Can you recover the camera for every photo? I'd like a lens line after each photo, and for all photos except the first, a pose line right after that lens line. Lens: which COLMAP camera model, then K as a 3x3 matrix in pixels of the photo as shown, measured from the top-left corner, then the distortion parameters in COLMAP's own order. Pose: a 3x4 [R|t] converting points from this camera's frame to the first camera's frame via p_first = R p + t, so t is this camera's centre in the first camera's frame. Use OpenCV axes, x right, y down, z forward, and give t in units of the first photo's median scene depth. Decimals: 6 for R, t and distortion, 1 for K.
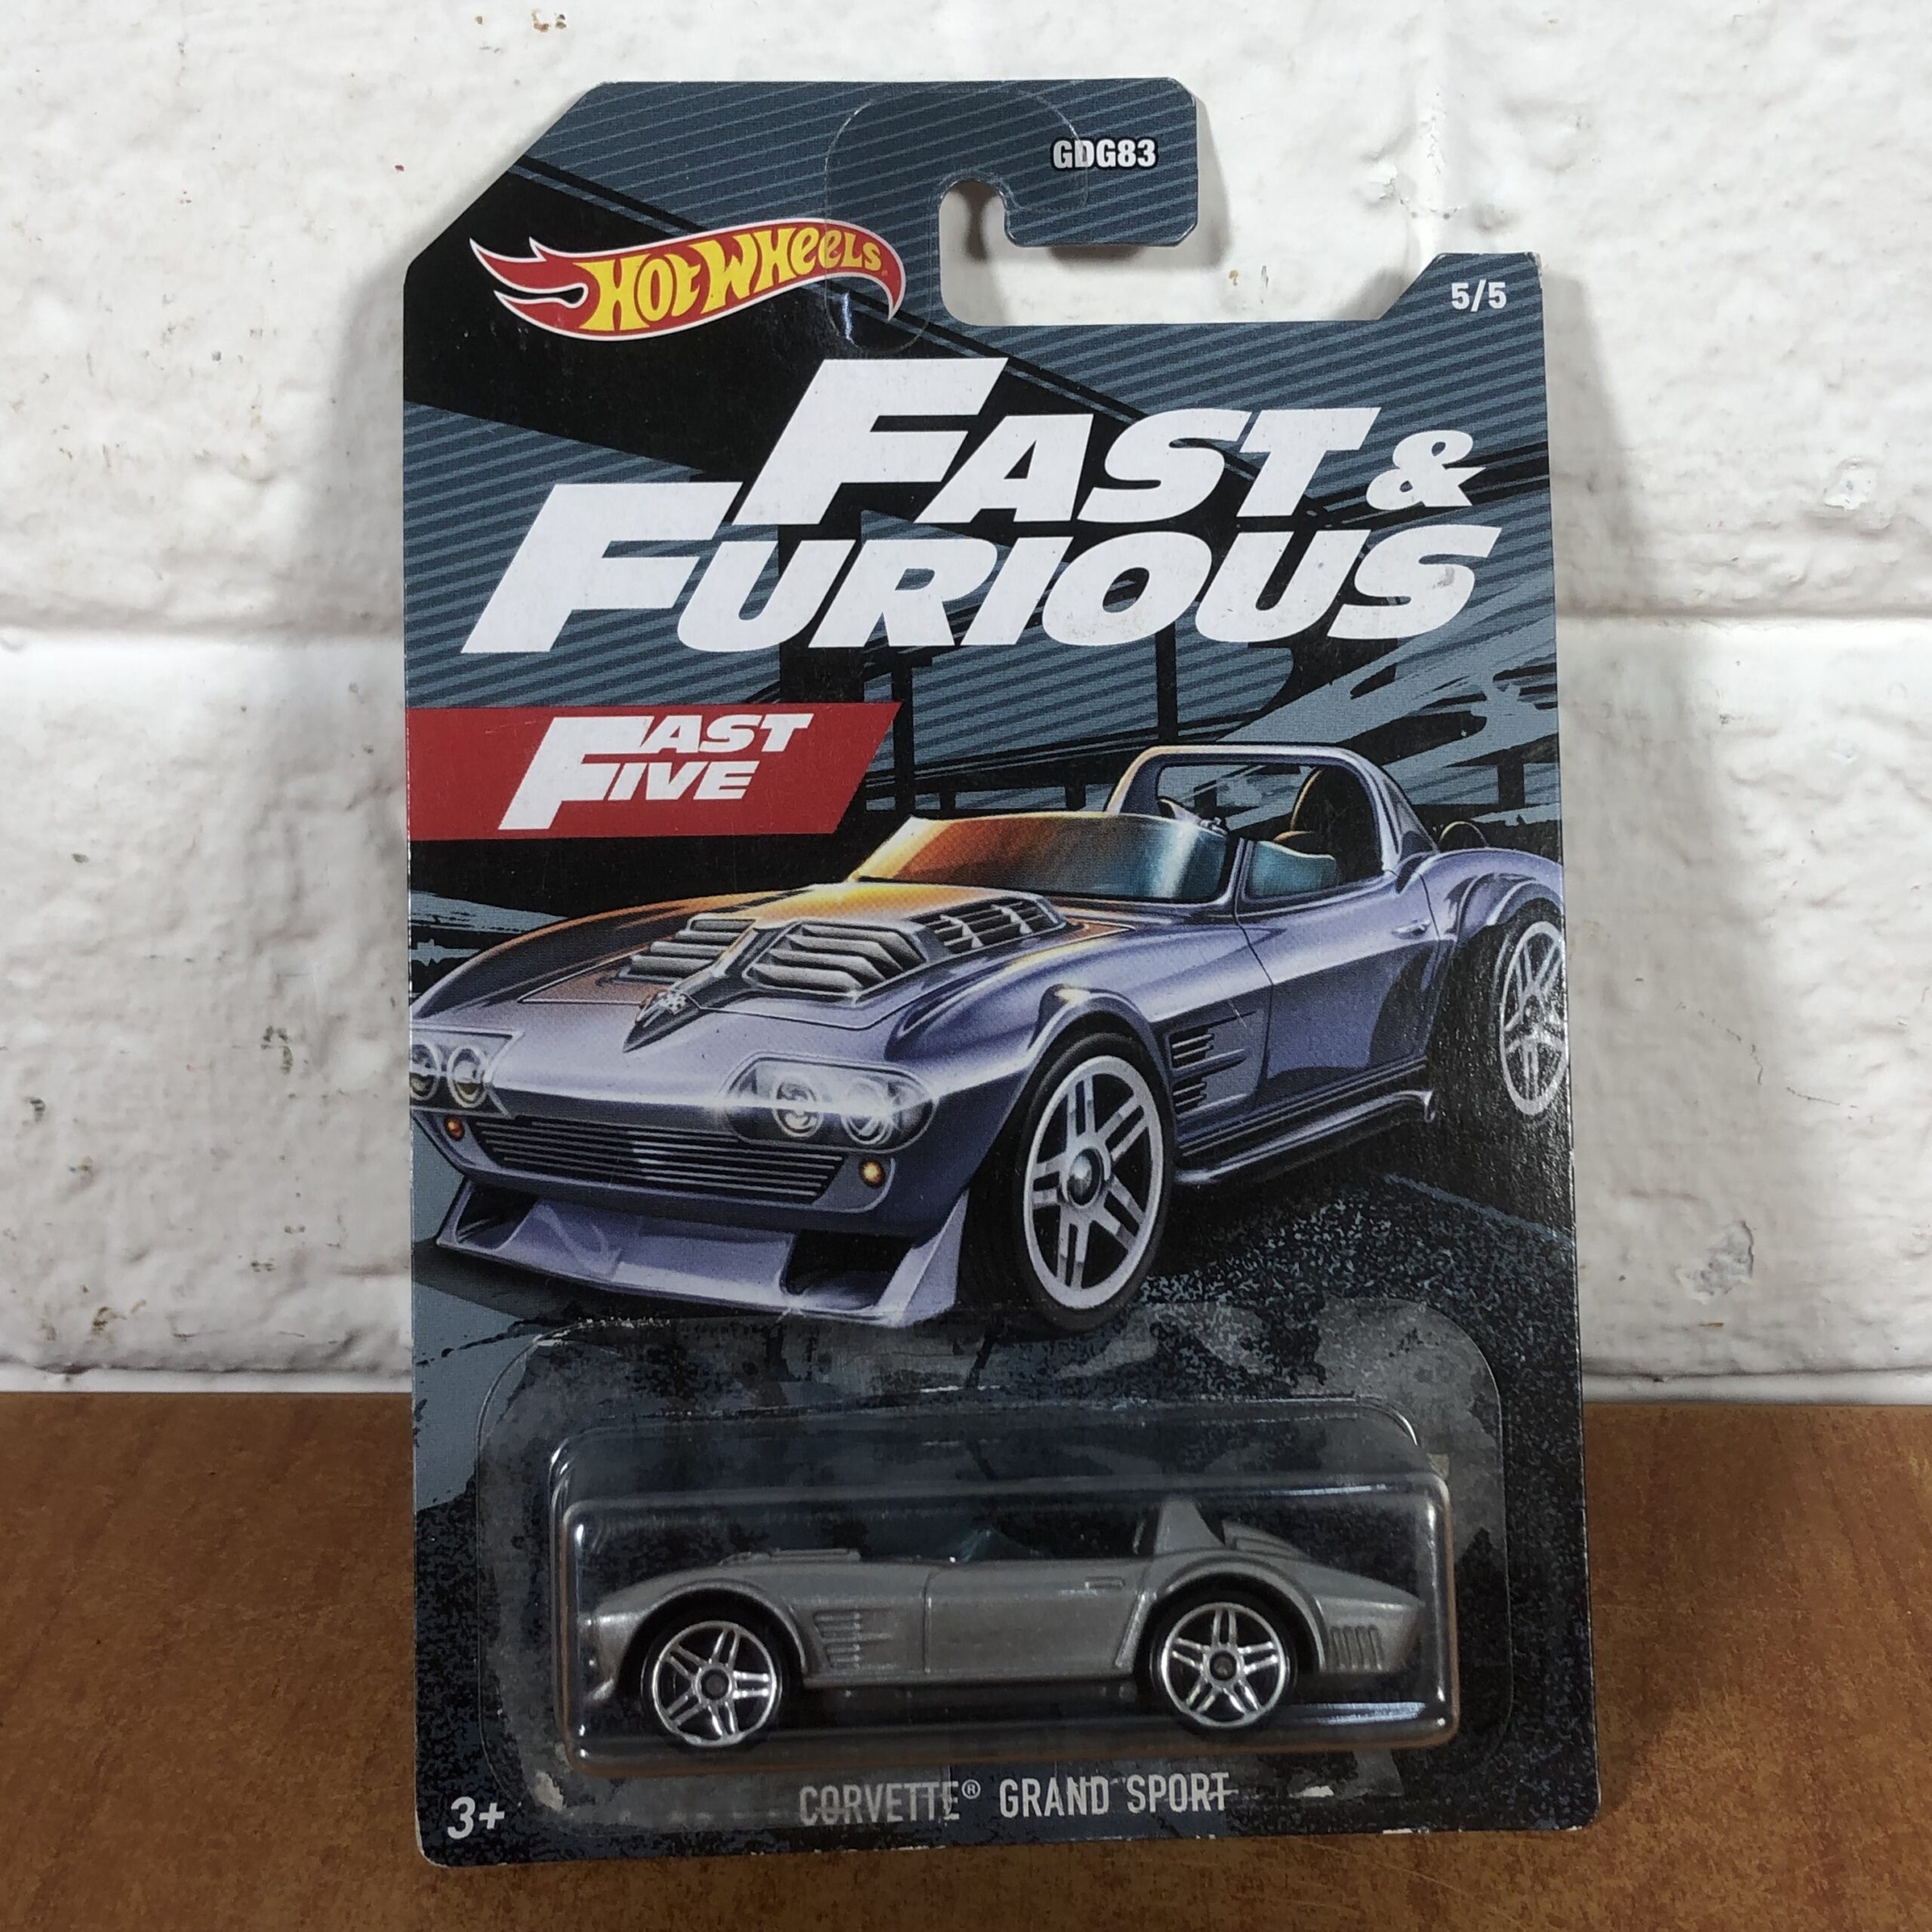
lens RADIAL K [[2843.6, 0, 939.2], [0, 2843.6, 915.1], [0, 0, 1]] dist [0.173789, -0.647178]
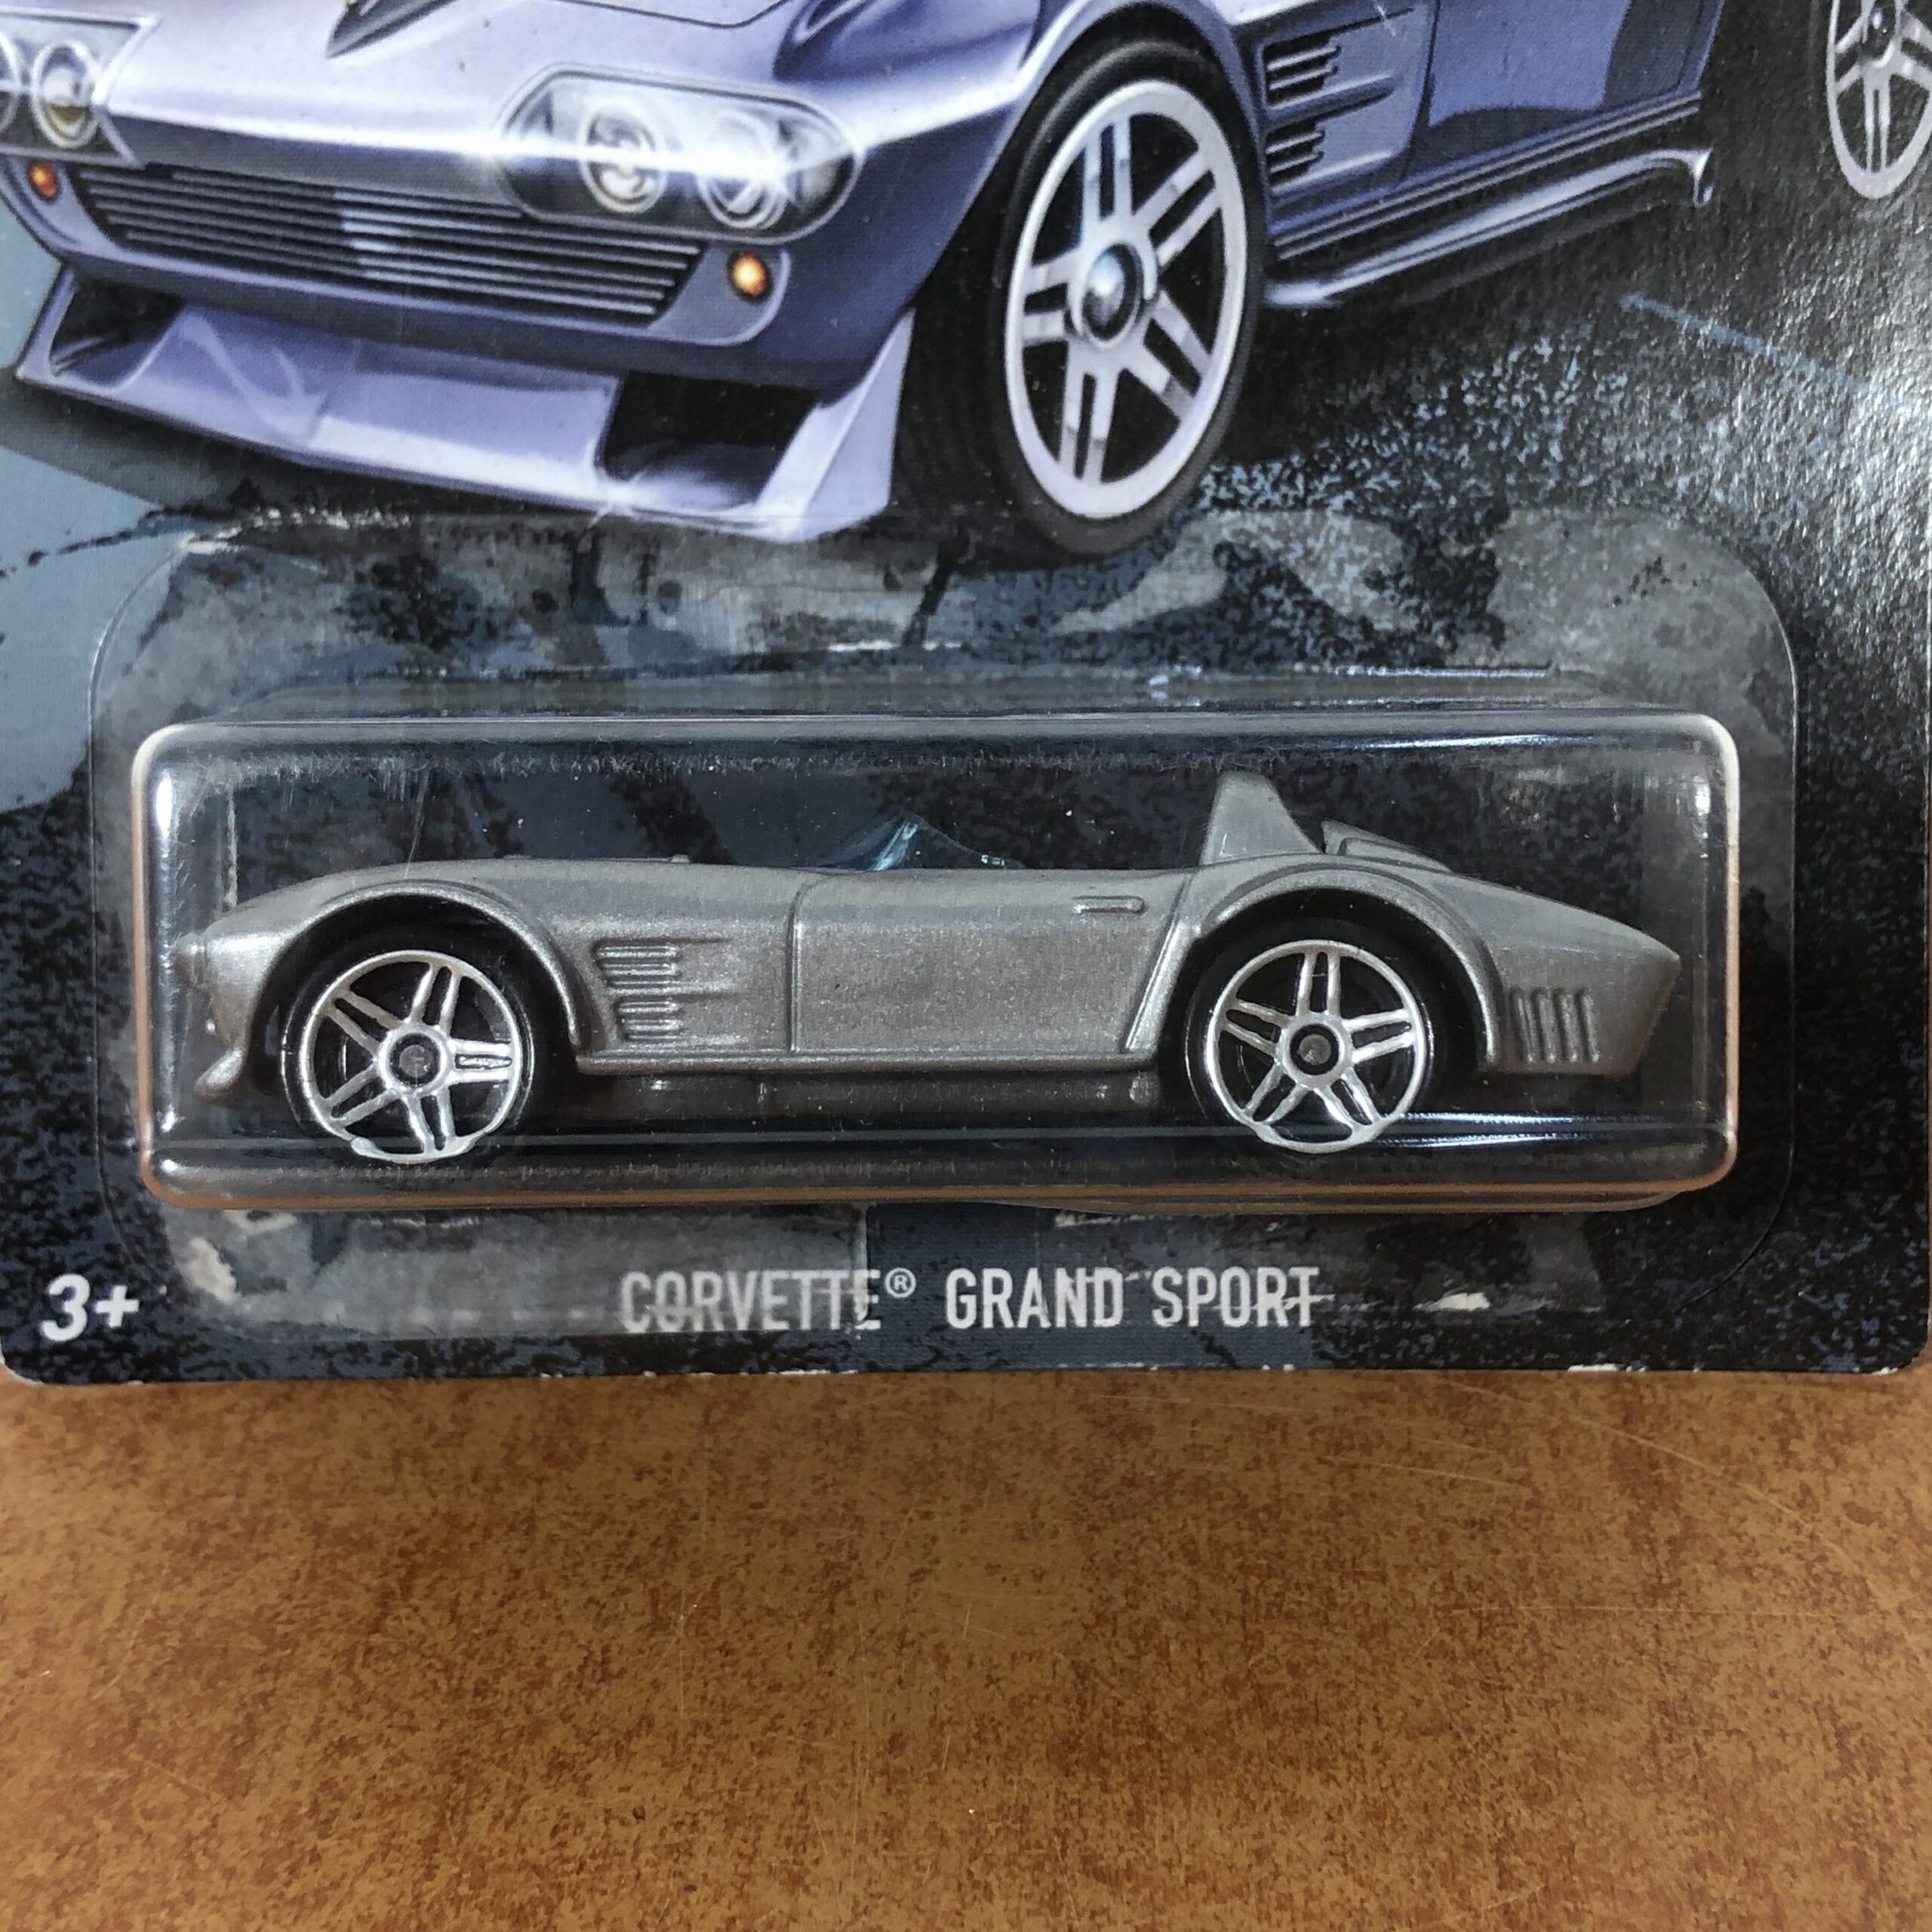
lens RADIAL K [[2794.6, 0, 974.0], [0, 2794.6, 963.9], [0, 0, 1]] dist [0.193241, -0.748706]
pose [[0.999450, 0.019766, -0.026618, 0.041297], [-0.016359, 0.992319, 0.122621, 0.160151], [0.028838, -0.122118, 0.992097, 0.406285]]
